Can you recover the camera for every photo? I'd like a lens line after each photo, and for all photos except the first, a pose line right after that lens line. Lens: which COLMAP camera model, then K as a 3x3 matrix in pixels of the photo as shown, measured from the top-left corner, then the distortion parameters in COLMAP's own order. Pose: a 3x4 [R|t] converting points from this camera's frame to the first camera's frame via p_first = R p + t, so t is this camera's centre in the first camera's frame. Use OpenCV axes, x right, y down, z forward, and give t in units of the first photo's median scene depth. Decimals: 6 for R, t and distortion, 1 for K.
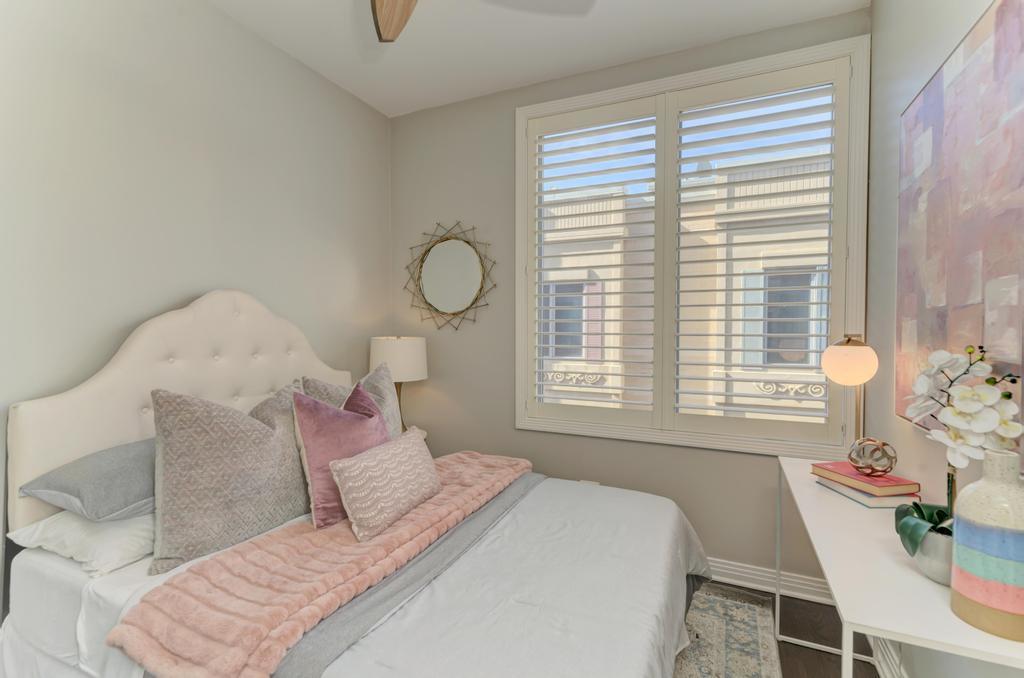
lens RADIAL K [[468.0, 0, 512.0], [0, 468.0, 339.0], [0, 0, 1]] dist [0.003082, 0.000408]
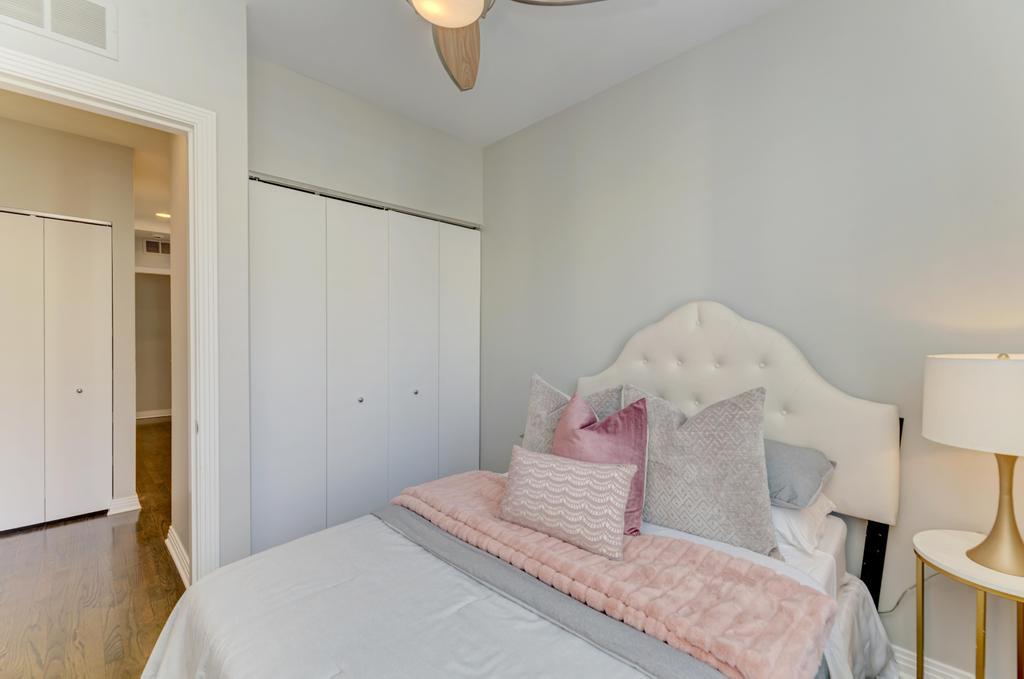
lens RADIAL K [[431.2, 0, 512.0], [0, 431.2, 339.5], [0, 0, 1]] dist [0.002036, 0.000273]
pose [[-0.342372, 0.009941, -0.939512, 0.538216], [-0.028372, 0.999379, 0.020914, -0.032073], [0.939136, 0.033816, -0.341877, 1.076536]]
